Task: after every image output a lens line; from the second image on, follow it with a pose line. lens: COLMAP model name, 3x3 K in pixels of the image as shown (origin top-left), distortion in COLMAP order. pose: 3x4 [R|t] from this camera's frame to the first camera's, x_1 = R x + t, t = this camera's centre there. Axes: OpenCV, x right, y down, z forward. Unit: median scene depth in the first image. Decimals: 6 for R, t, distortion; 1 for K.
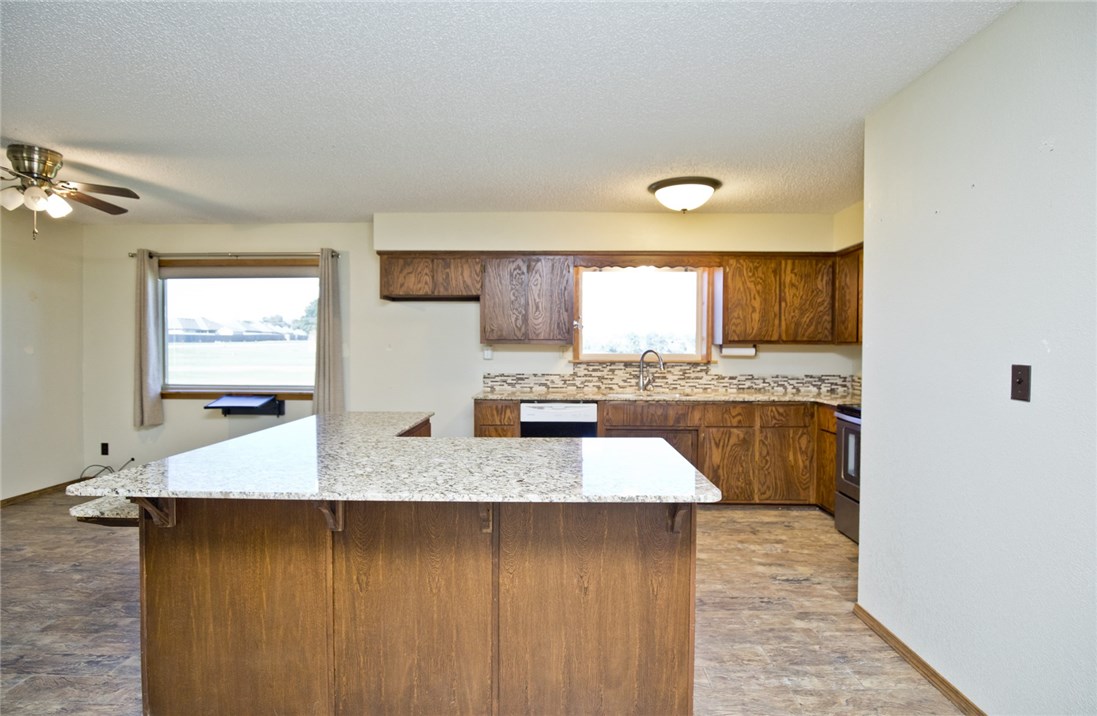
lens RADIAL K [[511.5, 0, 547.9], [0, 511.5, 355.4], [0, 0, 1]] dist [-0.015594, 0.000705]
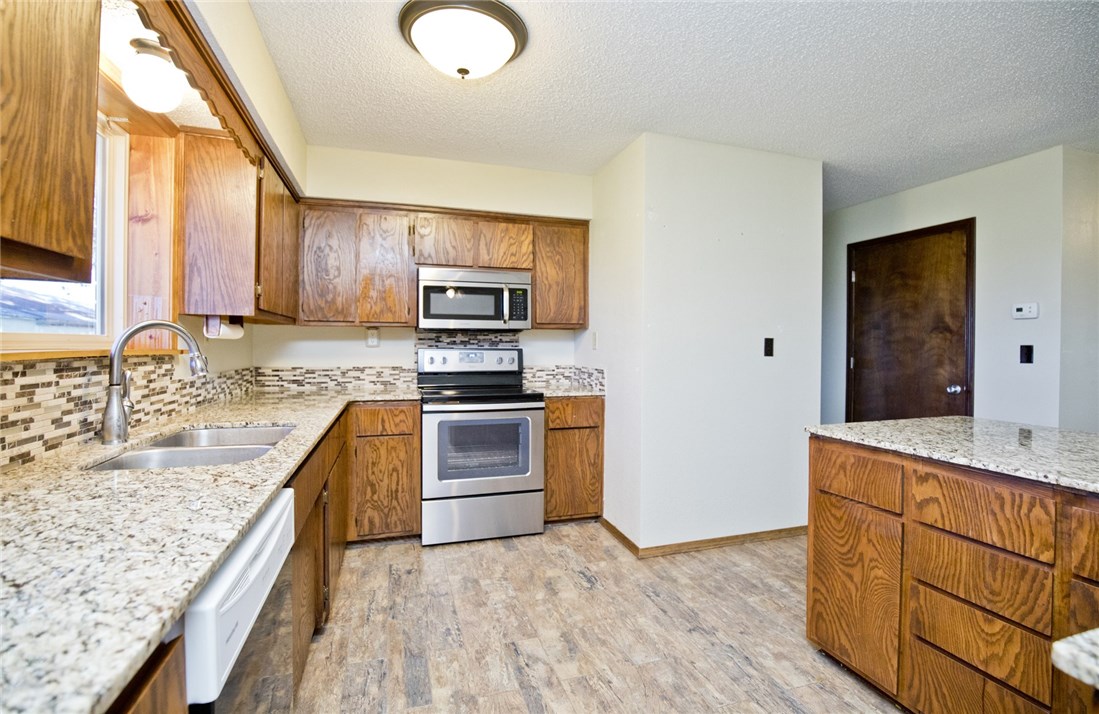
lens RADIAL K [[508.2, 0, 558.1], [0, 508.2, 350.7], [0, 0, 1]] dist [-0.027322, 0.000828]
pose [[-0.332817, -0.016627, 0.942845, -0.231847], [0.010505, 0.999717, 0.021338, 0.005428], [-0.942933, 0.017006, -0.332548, 0.876820]]
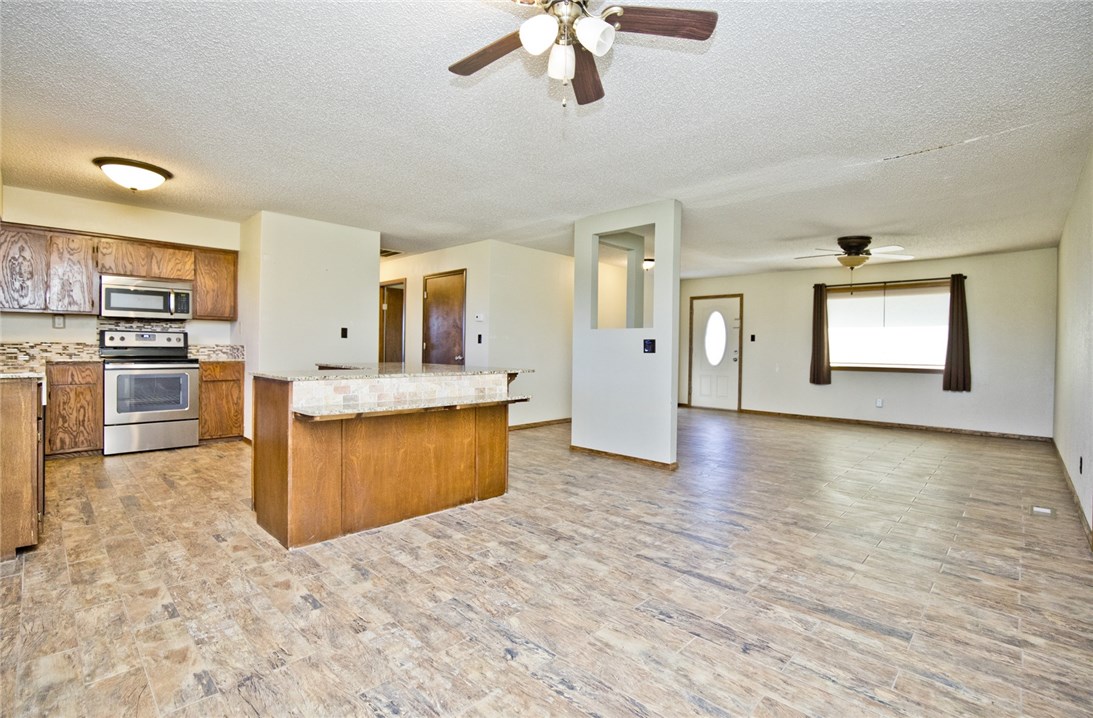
lens RADIAL K [[508.7, 0, 548.4], [0, 508.7, 353.8], [0, 0, 1]] dist [-0.028291, 0.005236]
pose [[-0.729807, -0.021341, 0.683320, -0.929918], [-0.004305, 0.999636, 0.026622, 0.035426], [-0.683640, 0.016487, -0.729633, 0.950693]]
